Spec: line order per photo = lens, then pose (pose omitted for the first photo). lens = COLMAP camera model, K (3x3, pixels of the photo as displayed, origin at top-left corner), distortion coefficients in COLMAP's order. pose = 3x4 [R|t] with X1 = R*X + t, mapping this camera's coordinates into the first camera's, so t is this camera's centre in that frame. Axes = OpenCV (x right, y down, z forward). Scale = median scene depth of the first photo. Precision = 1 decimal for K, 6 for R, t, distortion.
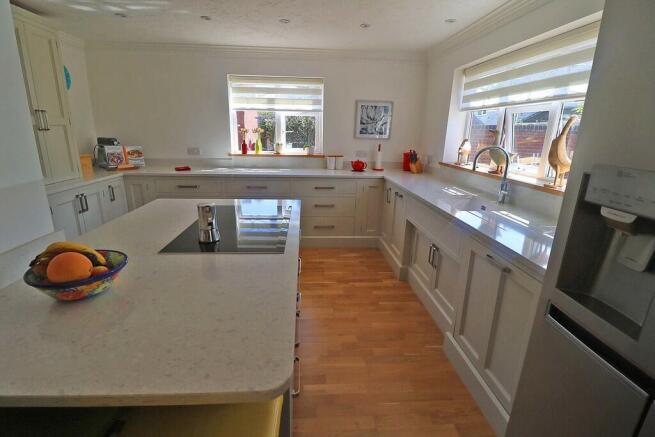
lens RADIAL K [[309.9, 0, 321.0], [0, 309.9, 215.8], [0, 0, 1]] dist [-0.011756, -0.005488]
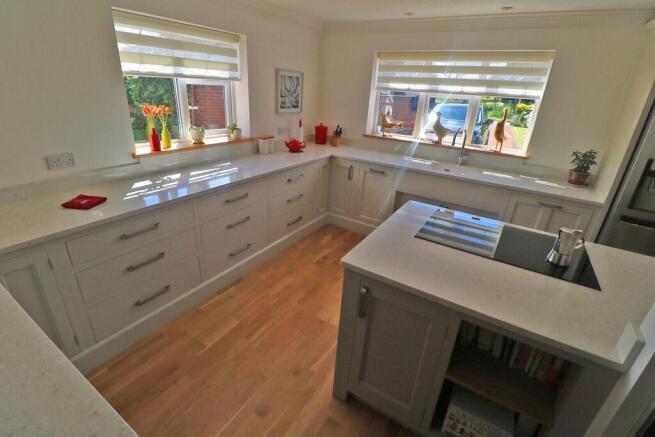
lens RADIAL K [[309.9, 0, 325.4], [0, 309.9, 214.7], [0, 0, 1]] dist [-0.011756, -0.005488]
pose [[0.561648, -0.307296, 0.768193, -0.578535], [0.178639, 0.951608, 0.250059, -0.176074], [-0.807861, -0.003216, 0.589364, 0.380149]]
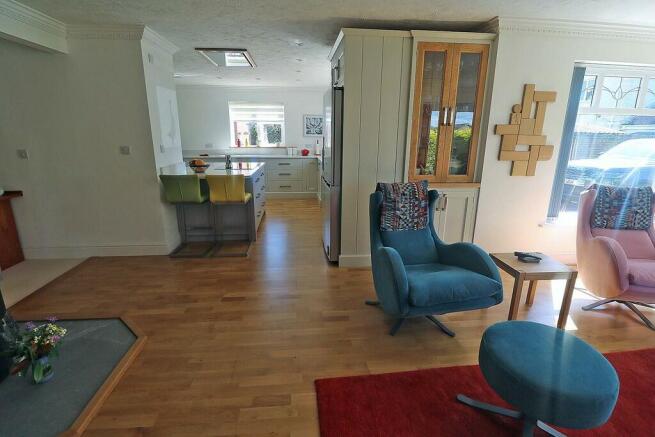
lens RADIAL K [[309.9, 0, 325.5], [0, 309.9, 217.0], [0, 0, 1]] dist [-0.011756, -0.005488]
pose [[0.999155, -0.022420, 0.034459, 0.163756], [0.022979, 0.999609, -0.015924, 0.229253], [-0.034089, 0.016702, 0.999279, -0.725532]]
